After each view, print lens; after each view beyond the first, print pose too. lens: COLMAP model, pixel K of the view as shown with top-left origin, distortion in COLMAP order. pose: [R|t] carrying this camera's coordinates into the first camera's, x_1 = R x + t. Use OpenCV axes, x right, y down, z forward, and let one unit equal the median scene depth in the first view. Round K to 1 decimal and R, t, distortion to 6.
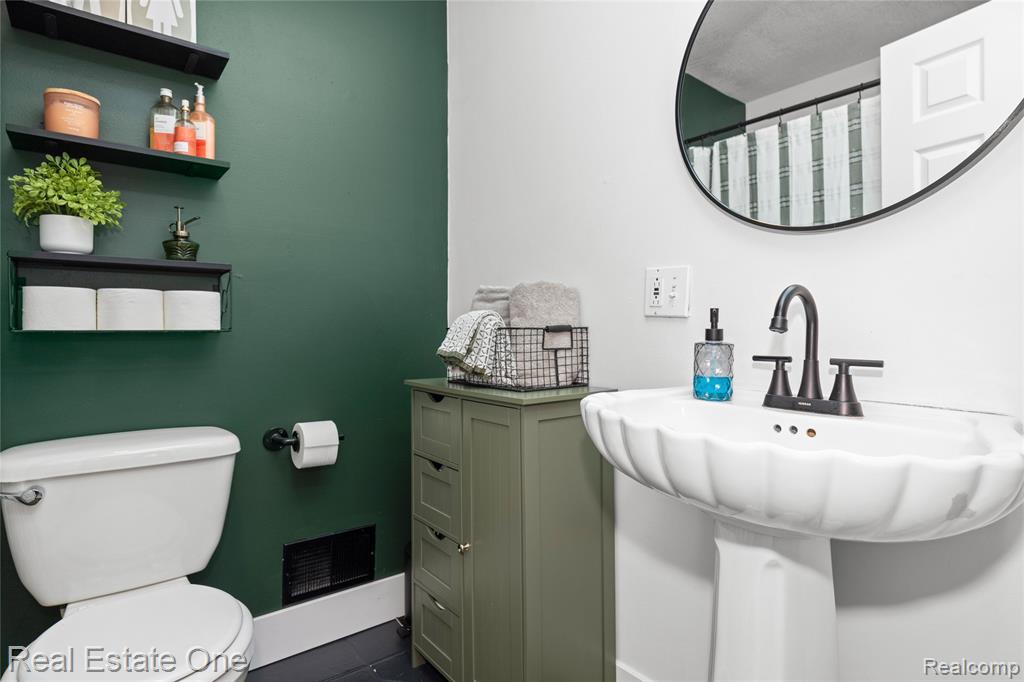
lens RADIAL K [[538.9, 0, 519.7], [0, 538.9, 331.3], [0, 0, 1]] dist [0.000649, 0.000873]
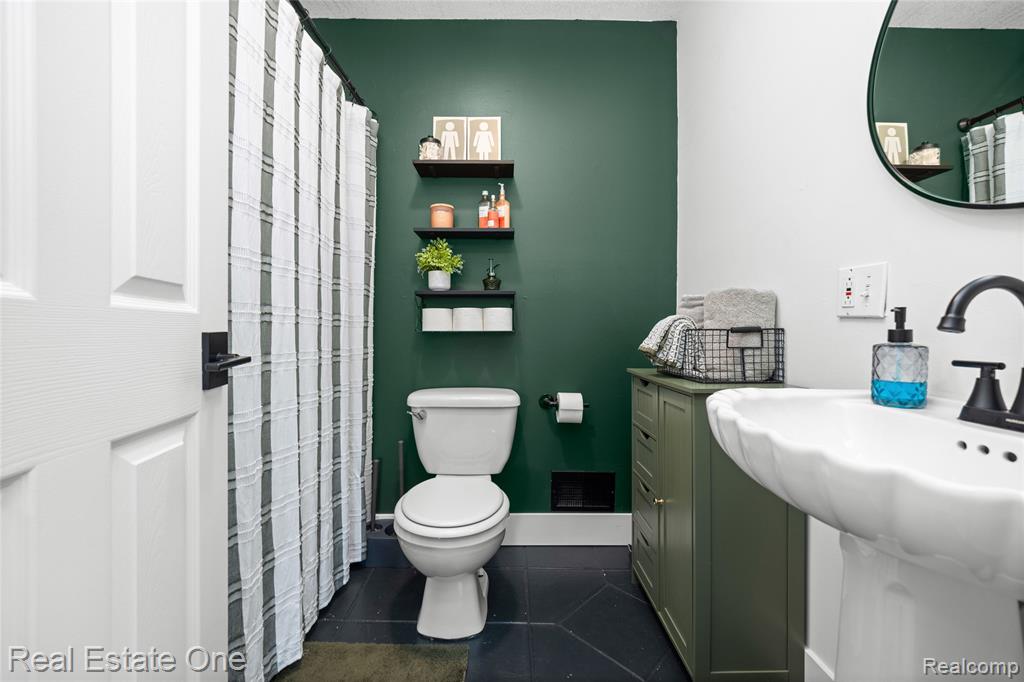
lens RADIAL K [[404.0, 0, 516.6], [0, 404.0, 336.2], [0, 0, 1]] dist [0.000852, -0.001770]
pose [[0.785024, 0.007954, -0.619415, 0.228945], [-0.002978, 0.999954, 0.009067, 0.002364], [0.619459, -0.005273, 0.785012, 0.046530]]
